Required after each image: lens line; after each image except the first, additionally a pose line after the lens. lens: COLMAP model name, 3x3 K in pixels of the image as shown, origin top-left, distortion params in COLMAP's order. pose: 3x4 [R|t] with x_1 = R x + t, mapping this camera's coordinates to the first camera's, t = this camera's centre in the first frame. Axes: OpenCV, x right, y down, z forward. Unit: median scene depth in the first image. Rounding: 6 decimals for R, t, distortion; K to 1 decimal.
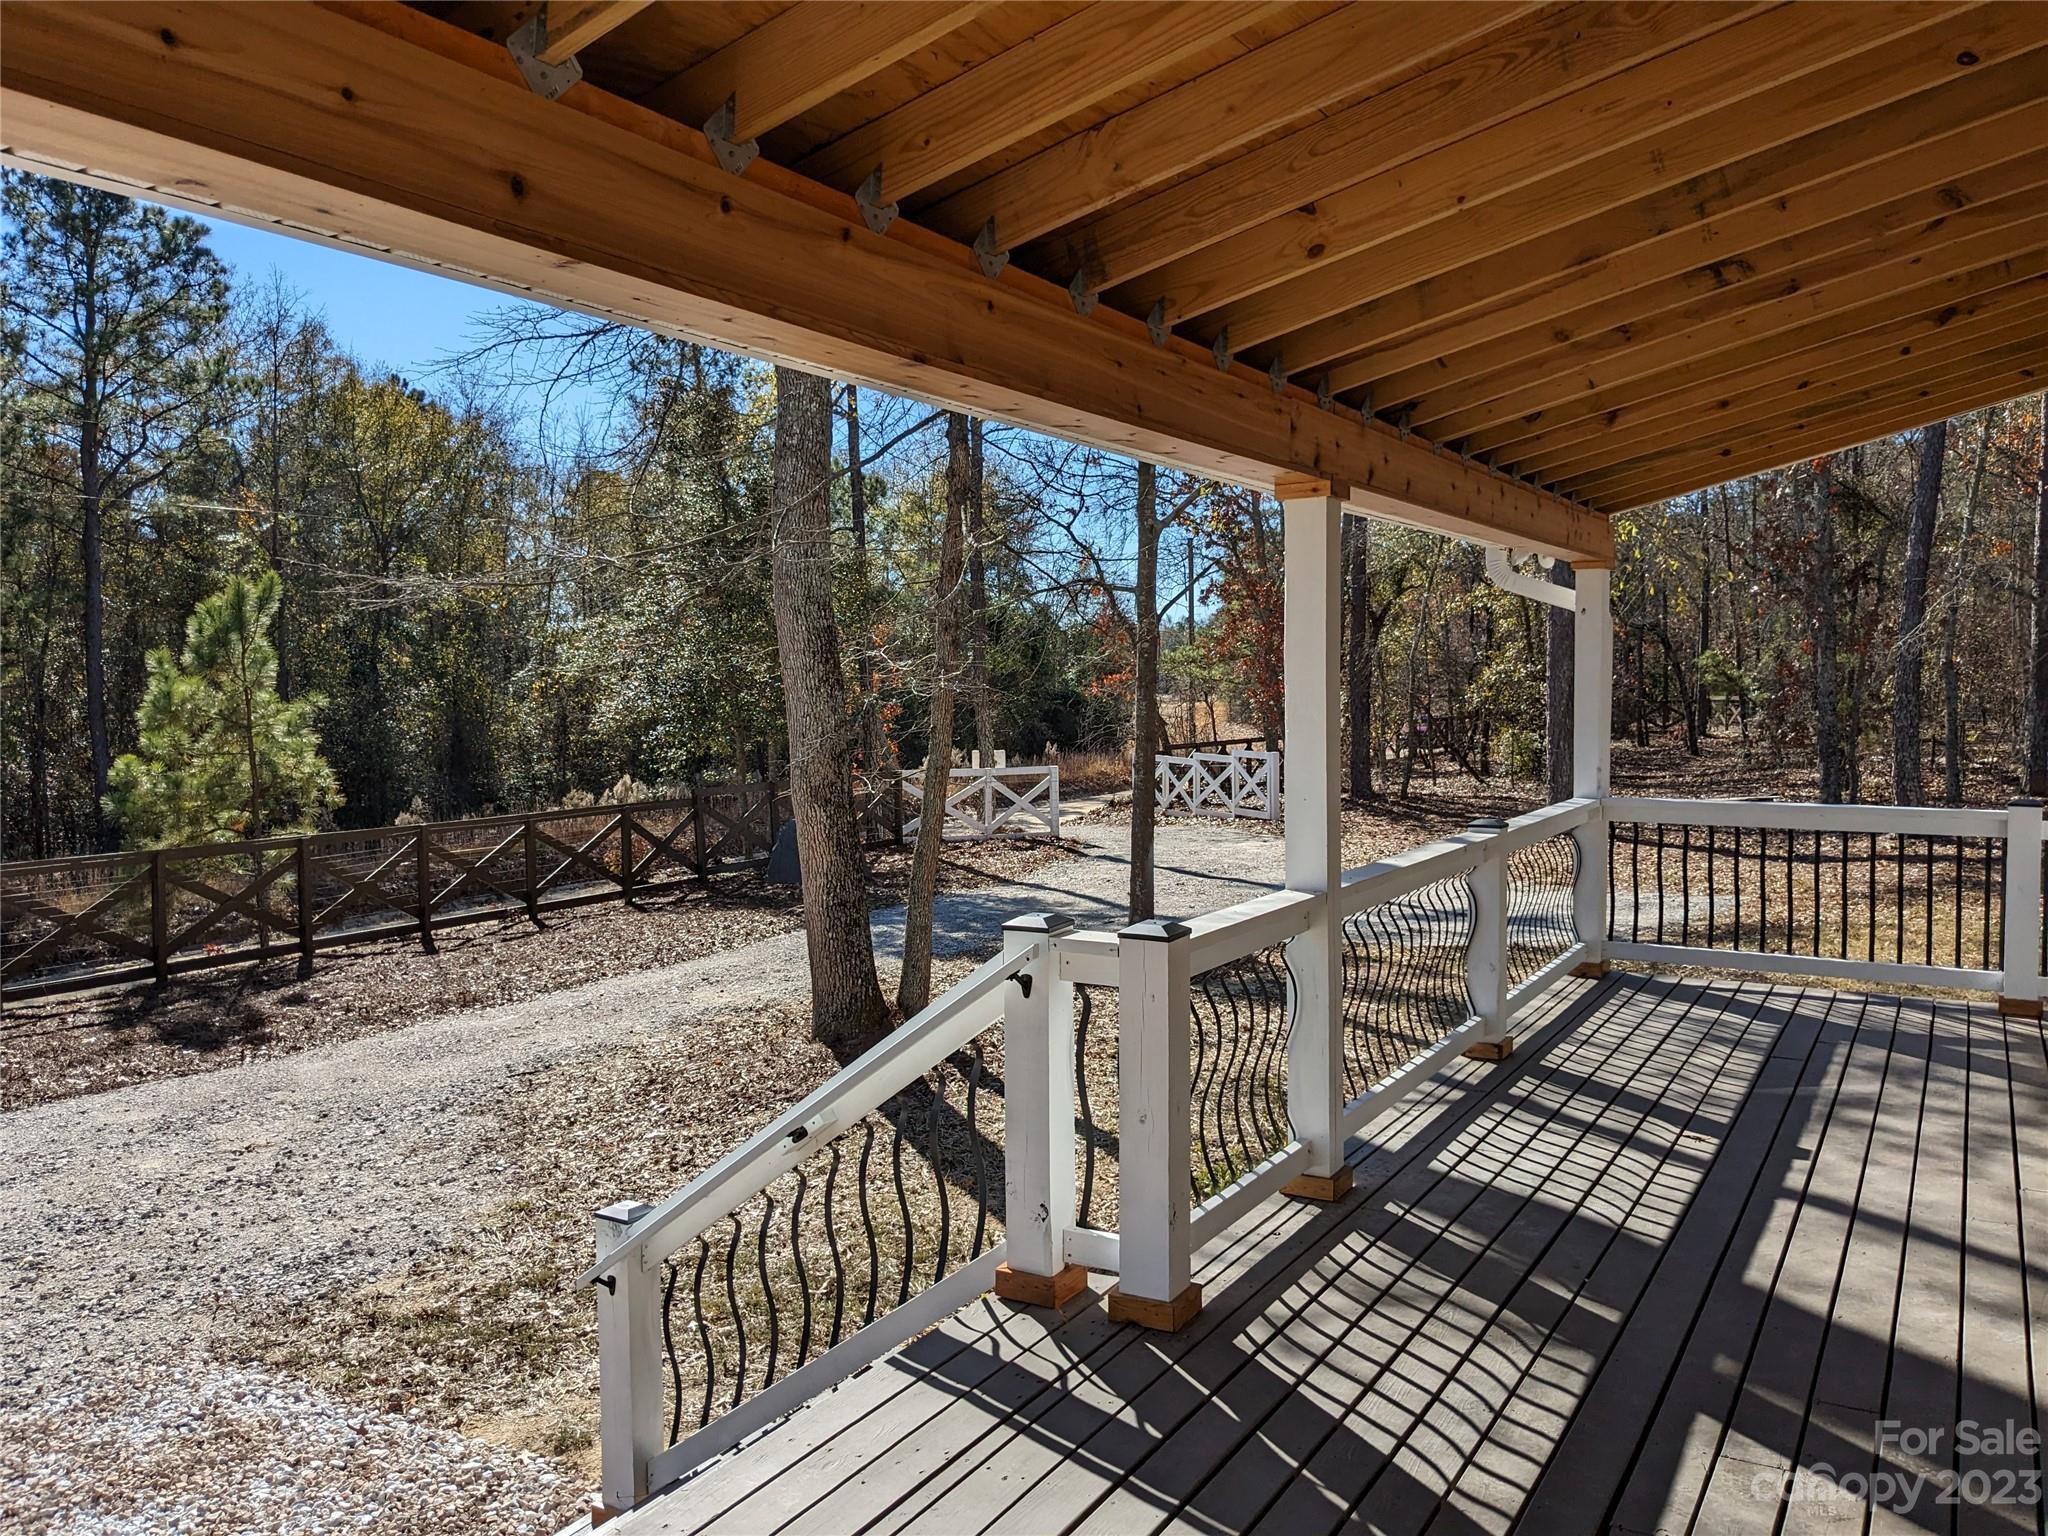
lens RADIAL K [[1640.3, 0, 1027.5], [0, 1640.3, 776.3], [0, 0, 1]] dist [0.102204, -0.164377]
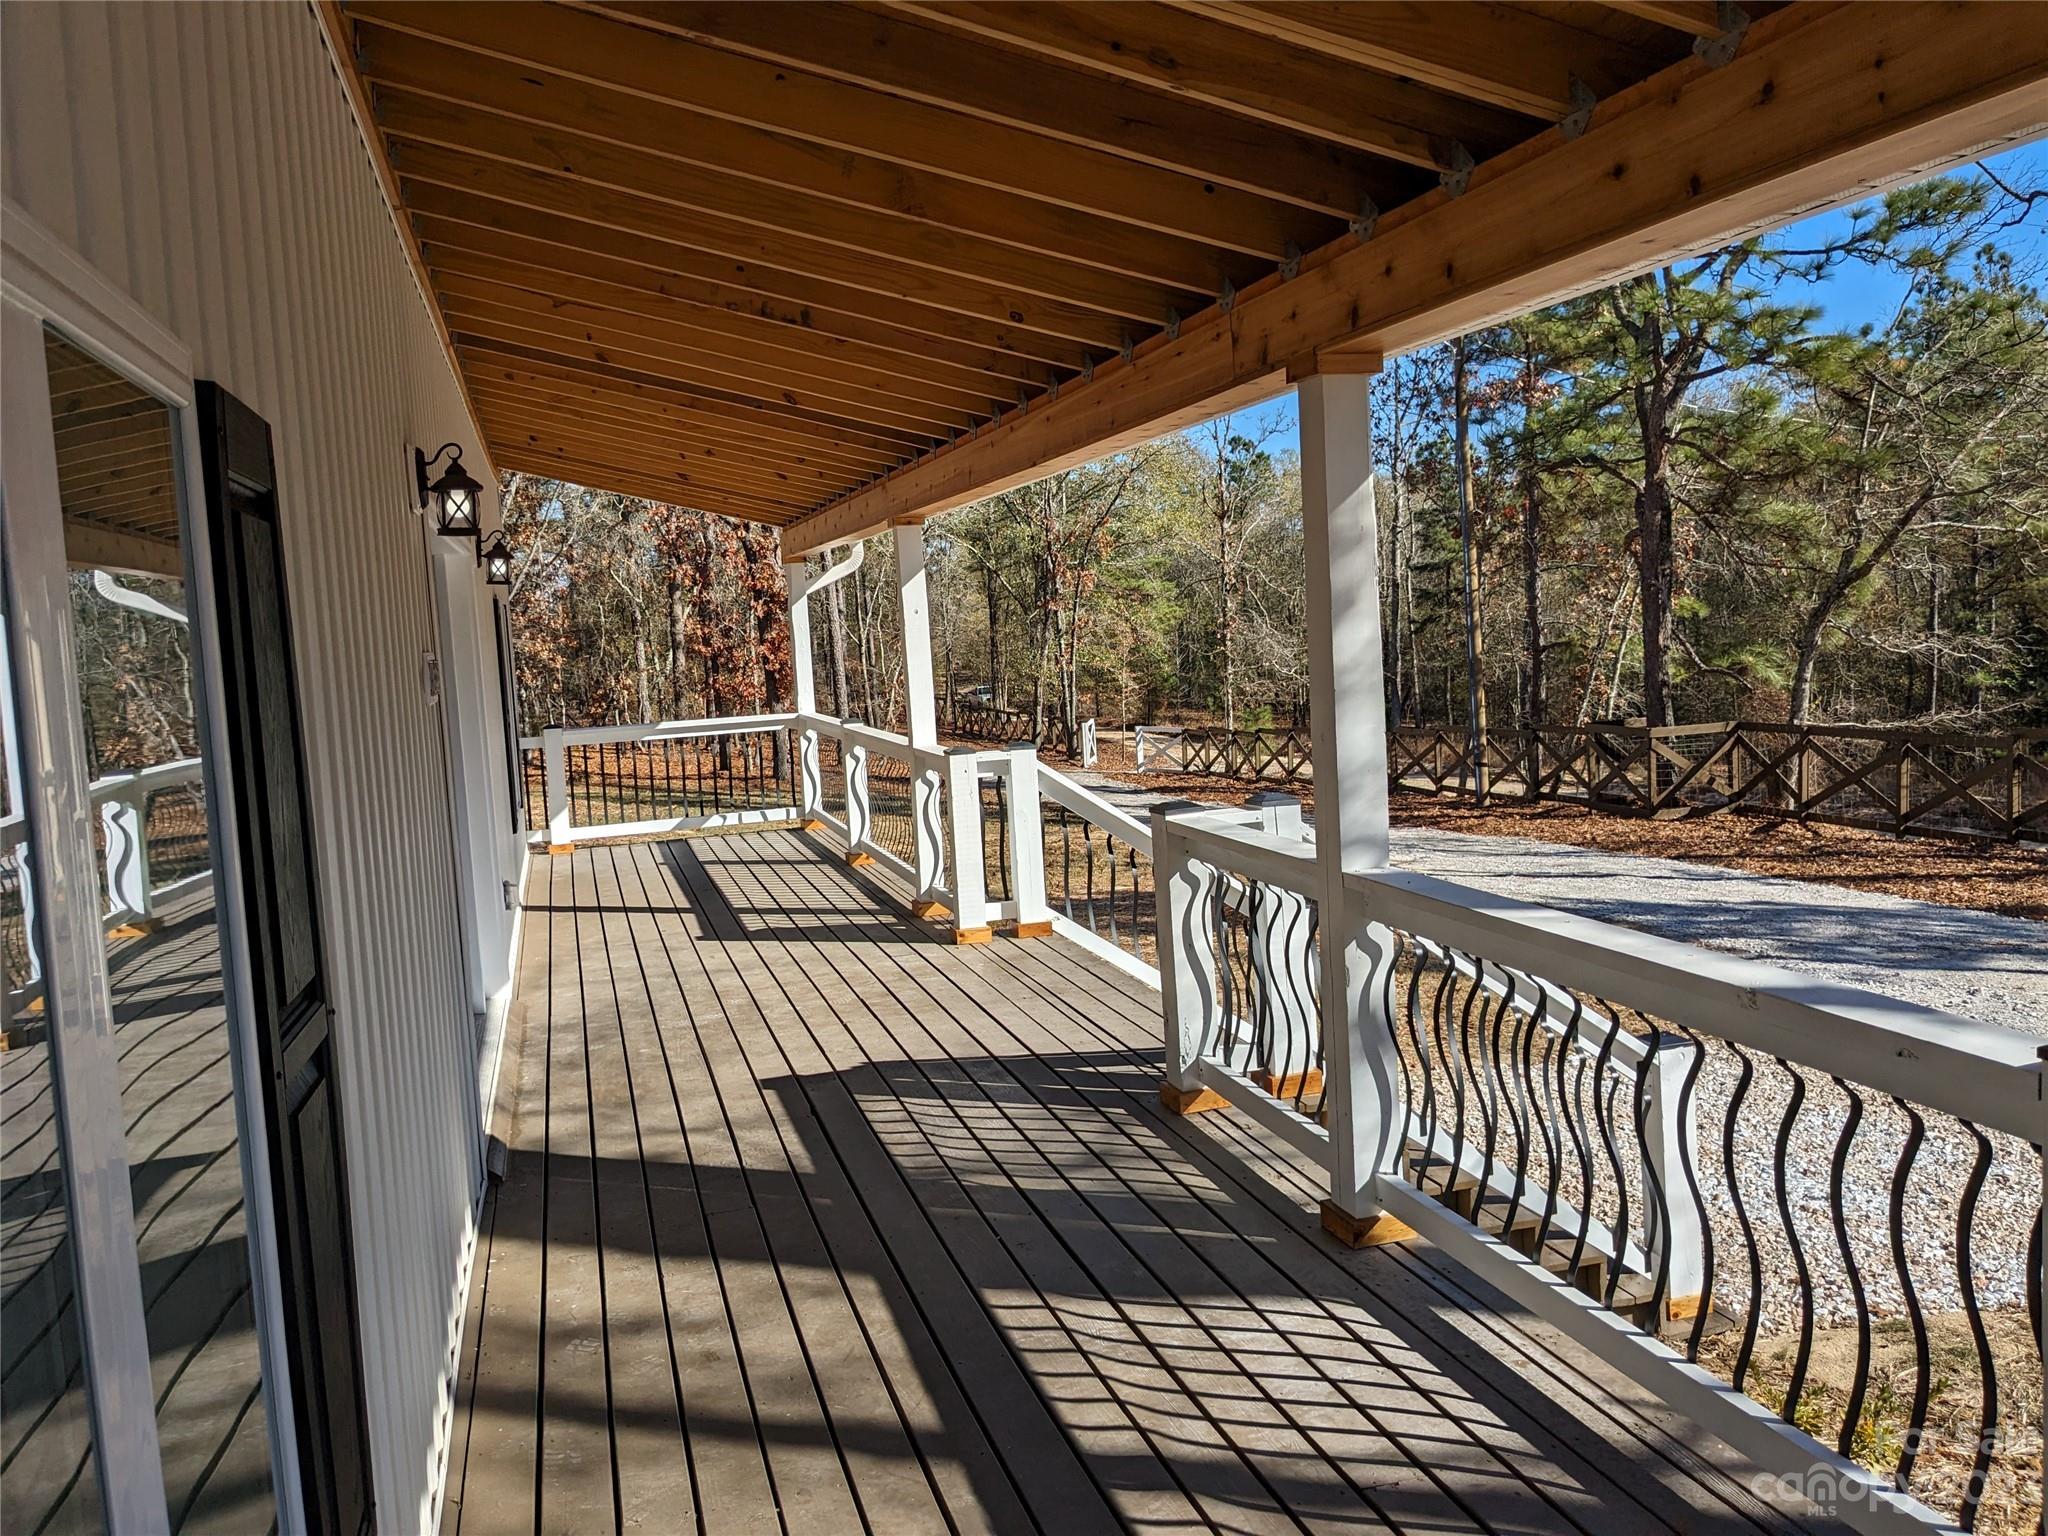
lens RADIAL K [[1640.3, 0, 1027.5], [0, 1640.3, 776.3], [0, 0, 1]] dist [0.102204, -0.164377]
pose [[-0.698792, 0.124500, -0.704407, 0.923764], [0.032869, 0.989286, 0.142243, -0.102987], [0.714569, 0.076245, -0.695397, 1.573553]]
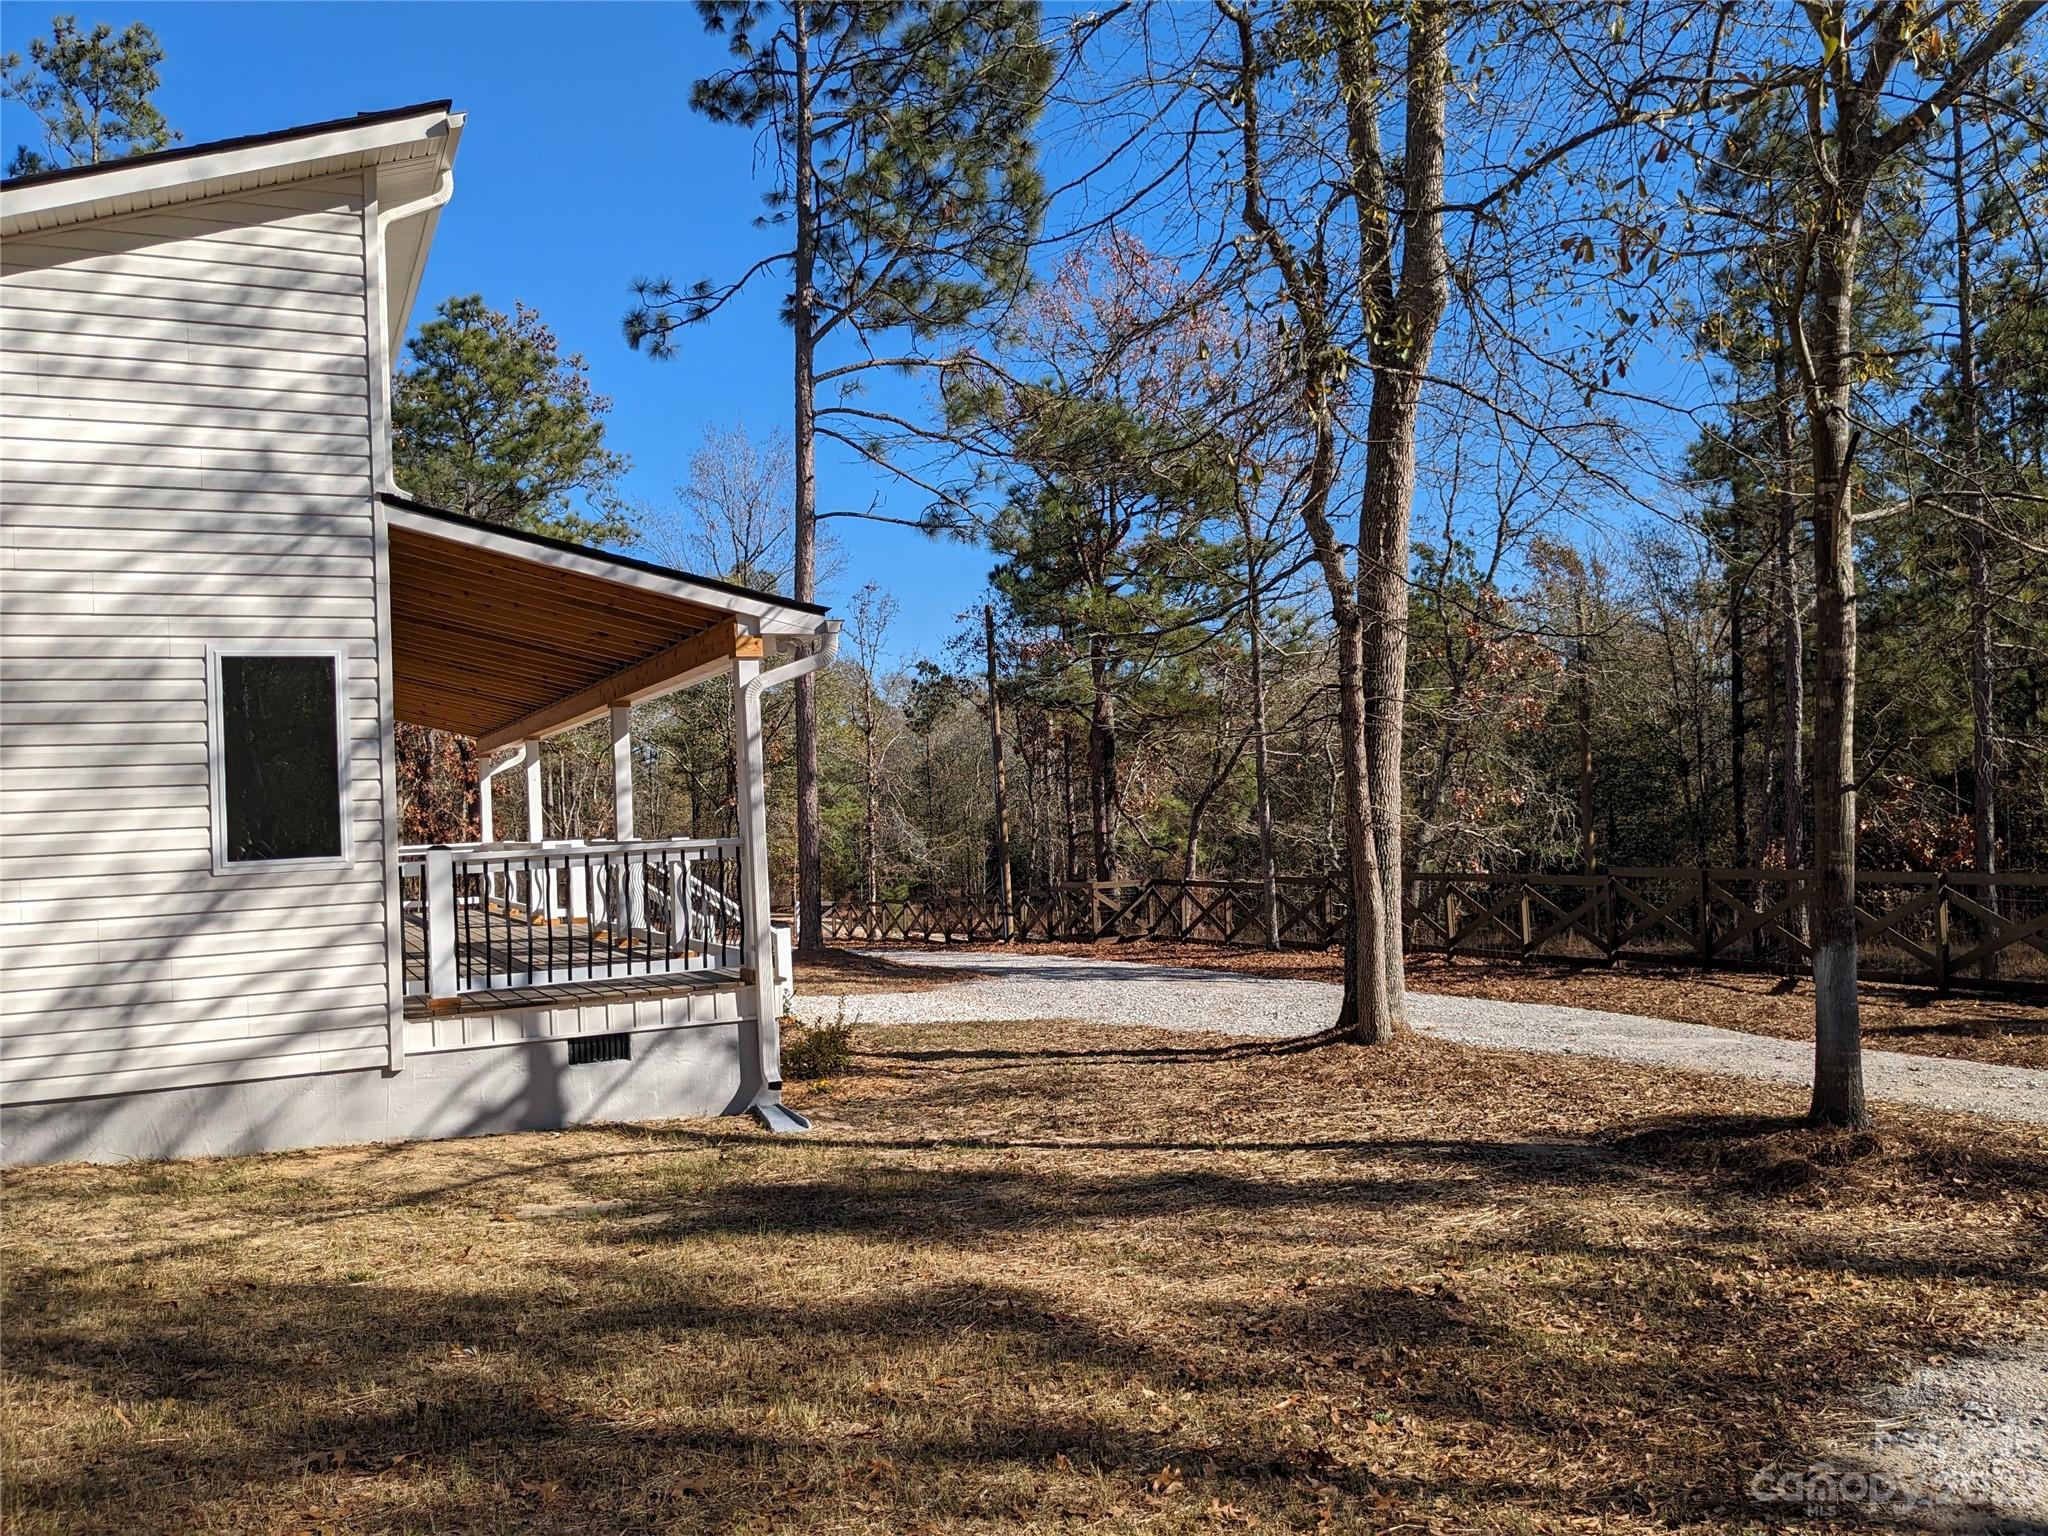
lens RADIAL K [[1640.3, 0, 1027.5], [0, 1640.3, 776.3], [0, 0, 1]] dist [0.102204, -0.164377]
pose [[-0.577289, 0.023596, -0.816199, 1.973518], [0.012774, 0.999721, 0.019867, -0.099880], [0.816440, 0.001043, -0.577429, 3.060694]]
